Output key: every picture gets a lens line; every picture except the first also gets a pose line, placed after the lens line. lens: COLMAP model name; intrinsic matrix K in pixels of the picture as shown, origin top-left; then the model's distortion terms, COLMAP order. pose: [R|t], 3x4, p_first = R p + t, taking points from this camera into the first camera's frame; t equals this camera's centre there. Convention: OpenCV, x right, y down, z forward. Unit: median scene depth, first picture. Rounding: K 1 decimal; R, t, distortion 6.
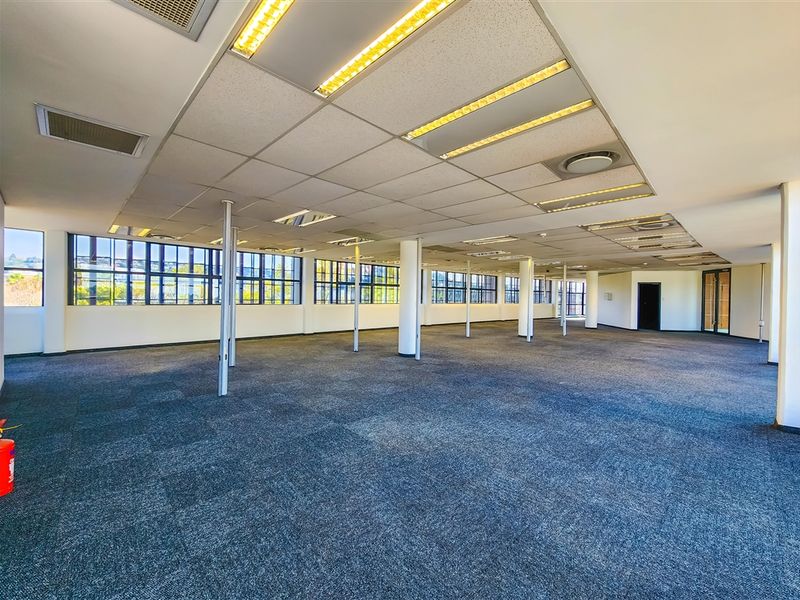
lens RADIAL K [[337.8, 0, 400.0], [0, 337.8, 300.0], [0, 0, 1]] dist [0.000060, -0.000063]
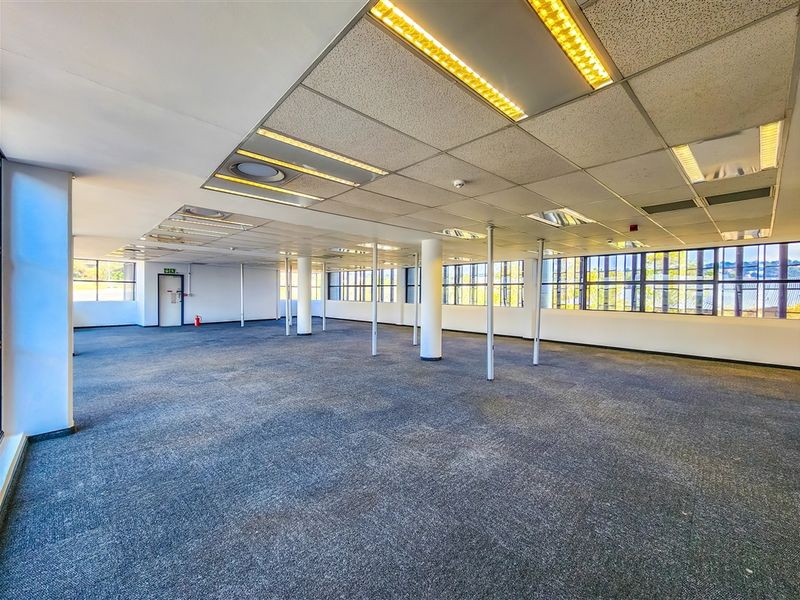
lens RADIAL K [[327.2, 0, 400.8], [0, 327.2, 298.4], [0, 0, 1]] dist [-0.001998, -0.000477]
pose [[-0.028363, -0.008018, -0.999566, 0.664128], [-0.030417, 0.999512, -0.007155, 0.002498], [0.999135, 0.030201, -0.028593, 0.661477]]
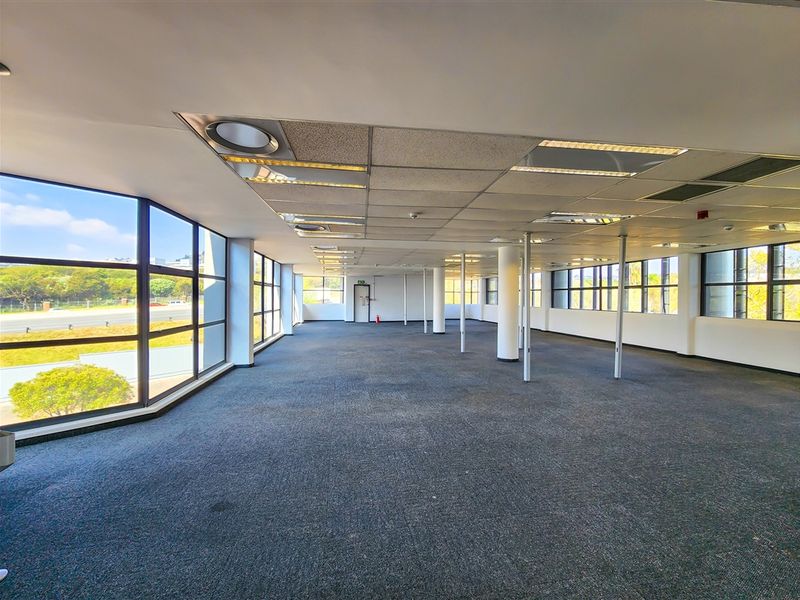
lens RADIAL K [[327.2, 0, 400.8], [0, 327.2, 298.4], [0, 0, 1]] dist [-0.001998, -0.000477]
pose [[-0.601931, -0.023218, -0.798211, 0.691381], [-0.036204, 0.999343, -0.001768, -0.003234], [0.797727, 0.027834, -0.602376, 0.932286]]
